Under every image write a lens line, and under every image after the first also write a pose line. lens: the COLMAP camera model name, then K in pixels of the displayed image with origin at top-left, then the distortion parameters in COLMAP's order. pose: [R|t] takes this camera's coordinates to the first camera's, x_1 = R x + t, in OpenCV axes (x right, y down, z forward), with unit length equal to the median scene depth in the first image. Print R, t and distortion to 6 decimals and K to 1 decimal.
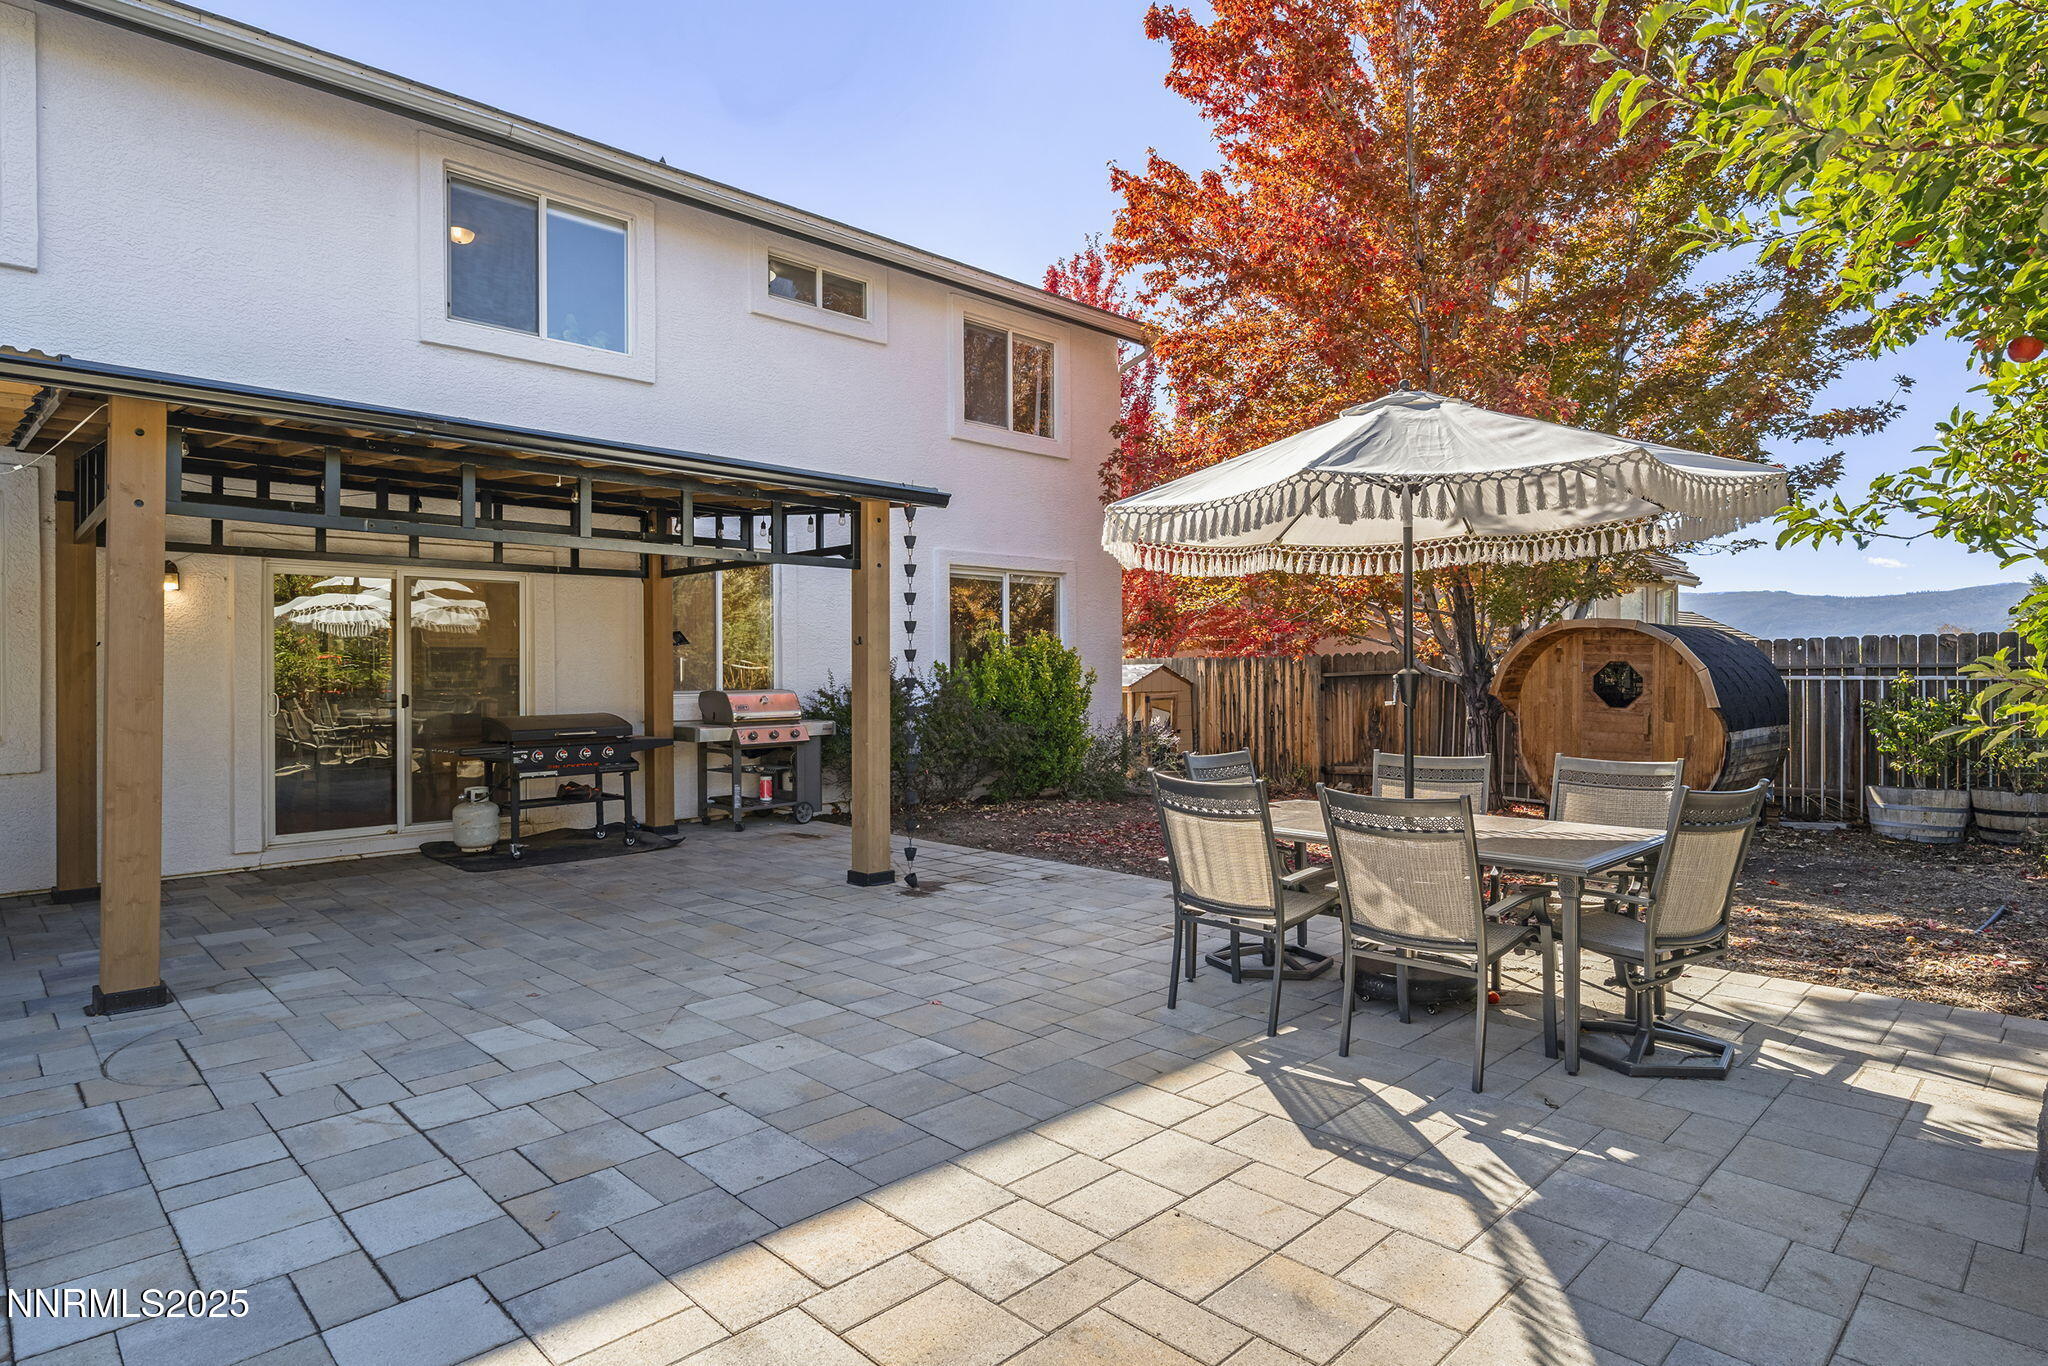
lens RADIAL K [[1101.1, 0, 1010.7], [0, 1101.1, 669.8], [0, 0, 1]] dist [-0.003489, 0.000097]
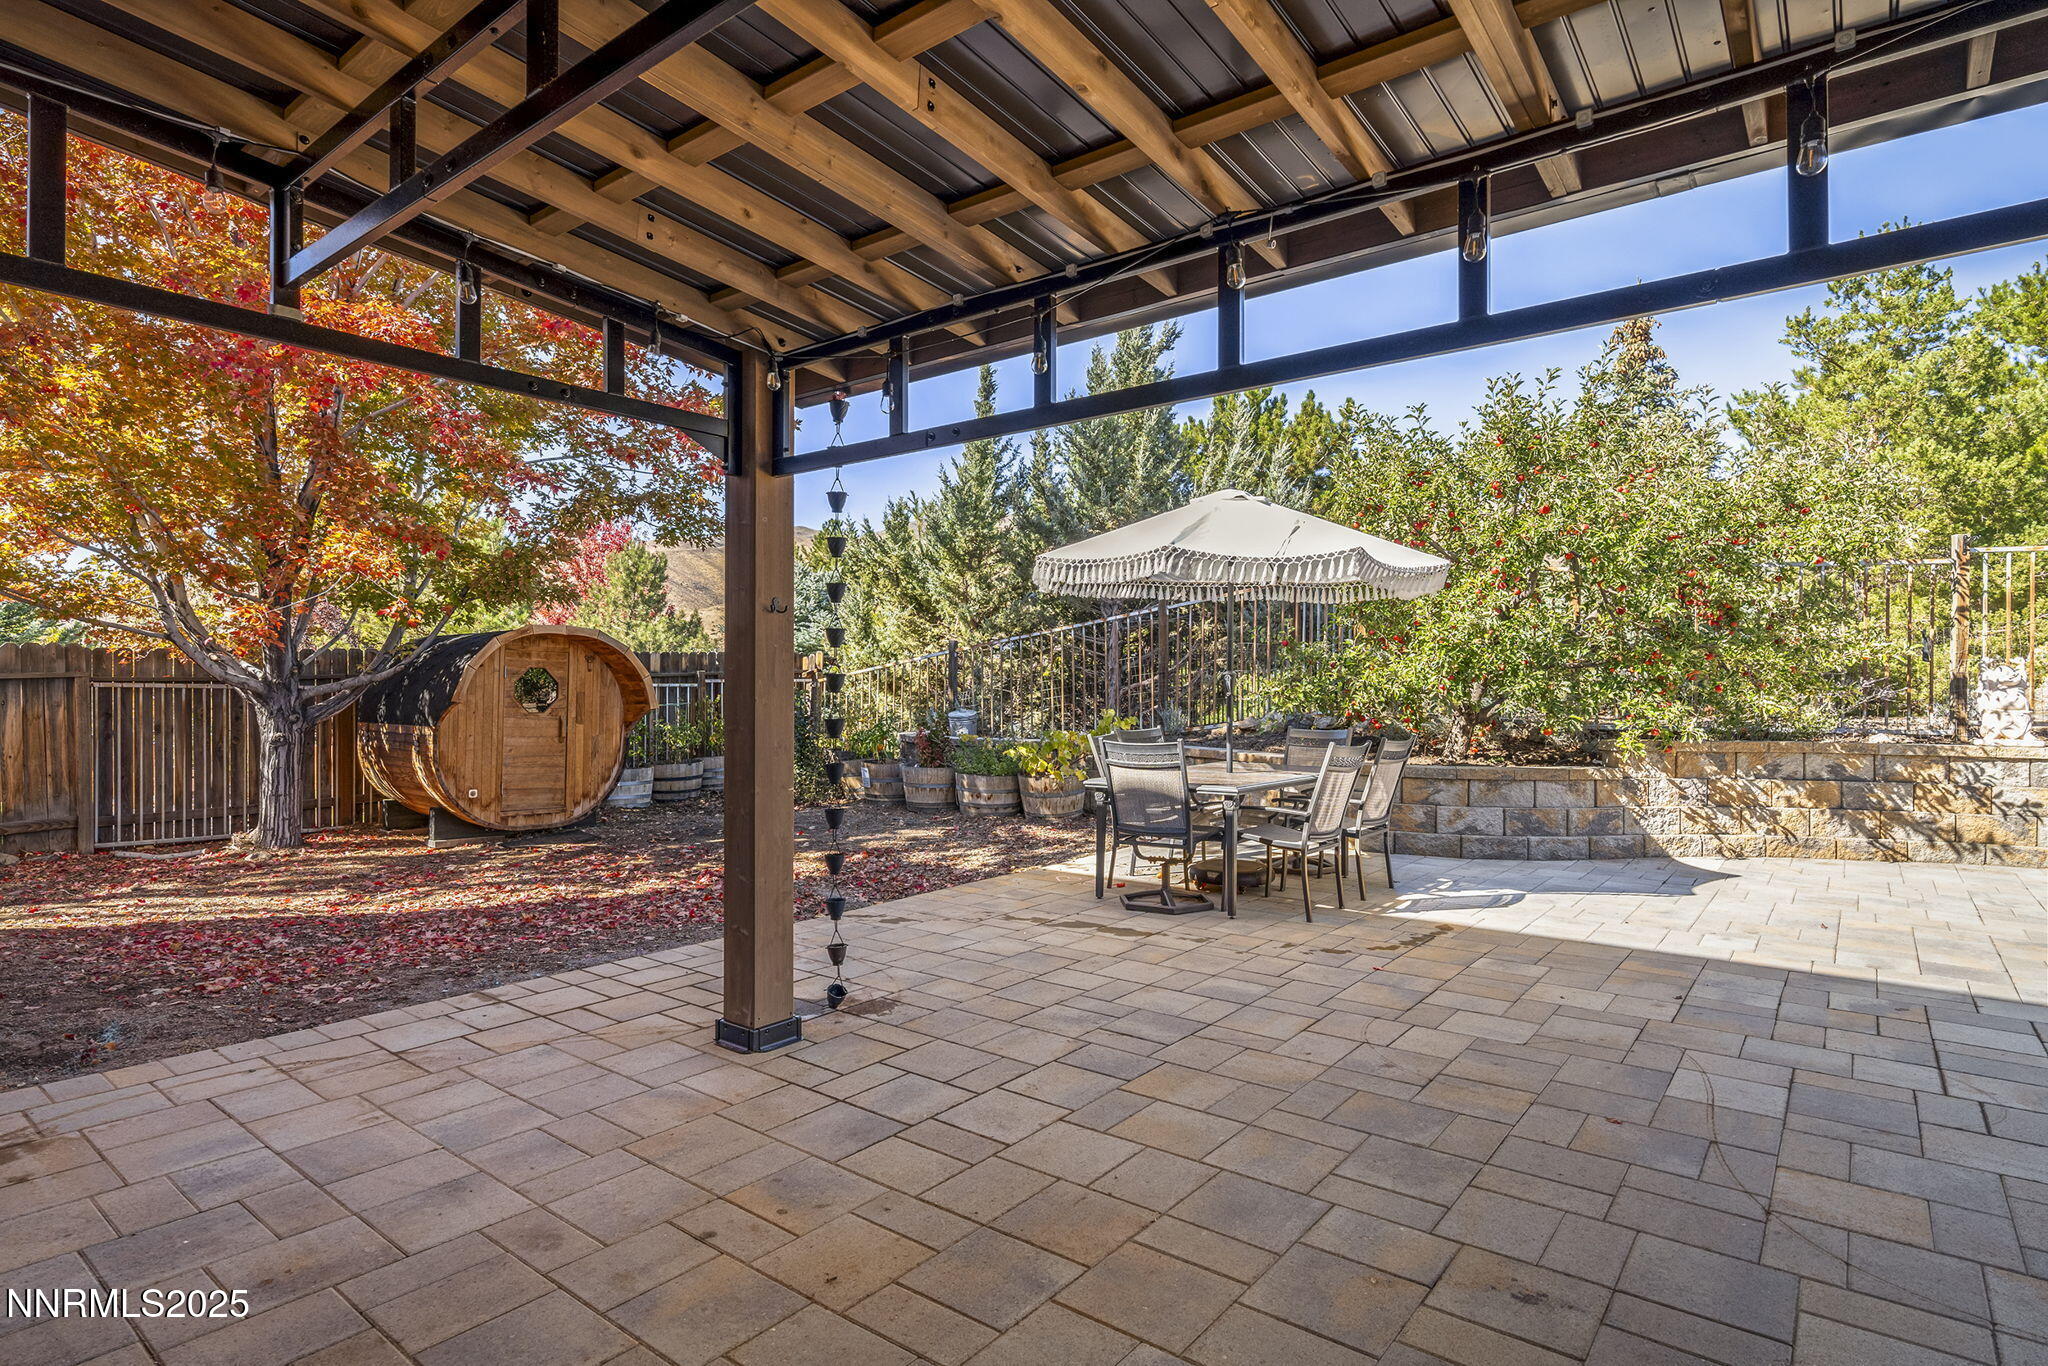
lens RADIAL K [[1065.8, 0, 1020.8], [0, 1065.8, 694.6], [0, 0, 1]] dist [-0.006233, -0.000316]
pose [[-0.126790, -0.004284, 0.991920, -0.491059], [-0.002335, 0.999989, 0.004020, 0.012673], [-0.991927, -0.001806, -0.126799, 0.681972]]
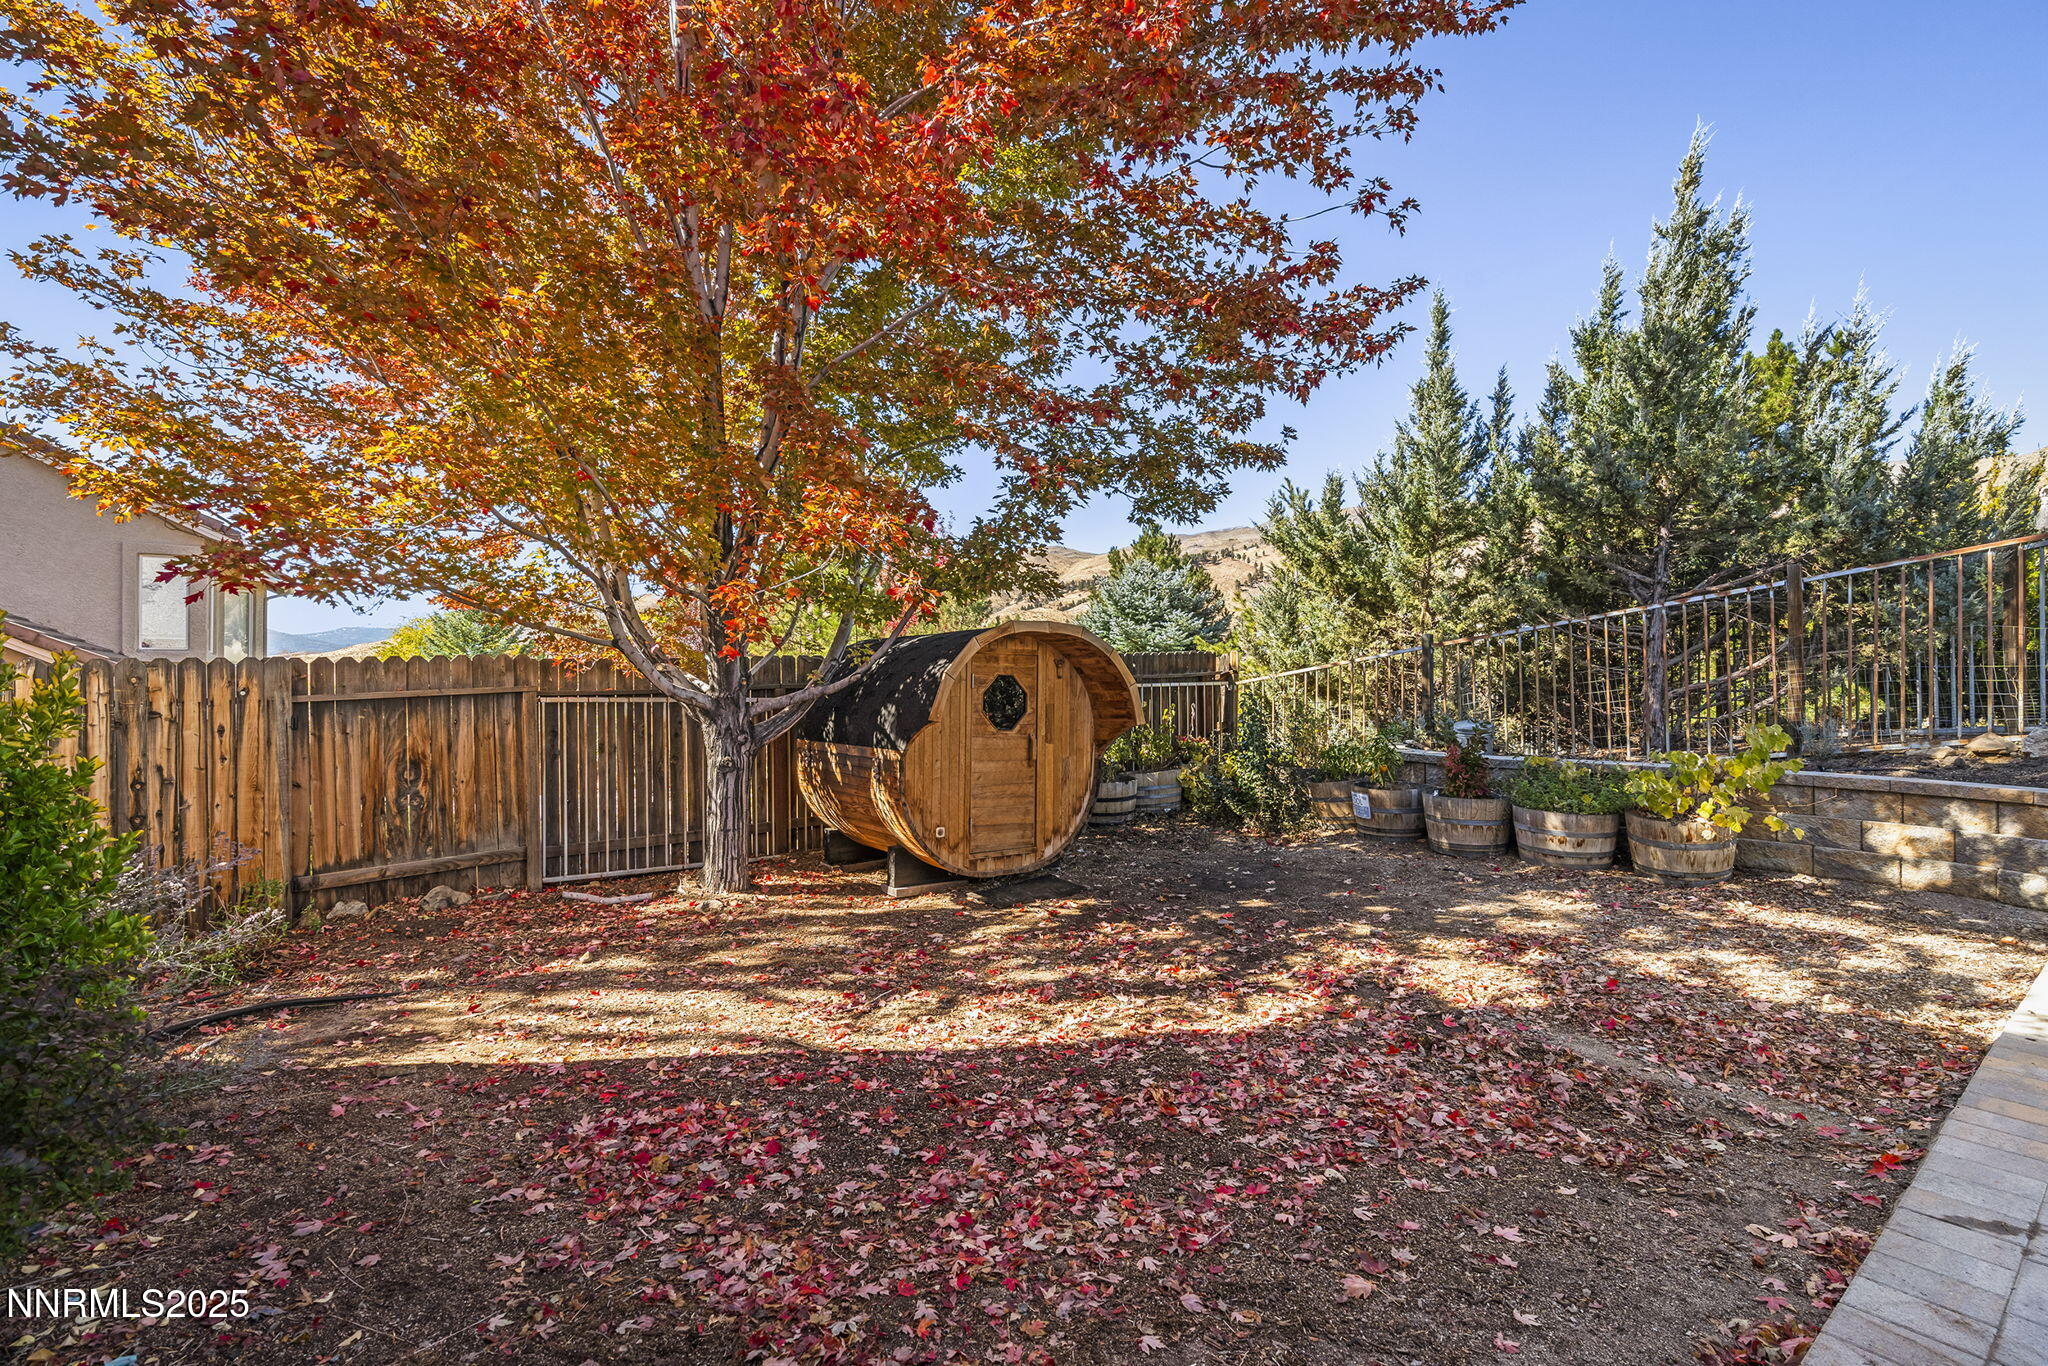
lens RADIAL K [[937.9, 0, 1016.6], [0, 937.9, 683.9], [0, 0, 1]] dist [-0.003558, -0.000025]
pose [[0.124724, 0.005481, 0.992176, -0.152755], [0.007337, 0.999952, -0.006446, 0.004334], [-0.992164, 0.008084, 0.124677, 0.905452]]
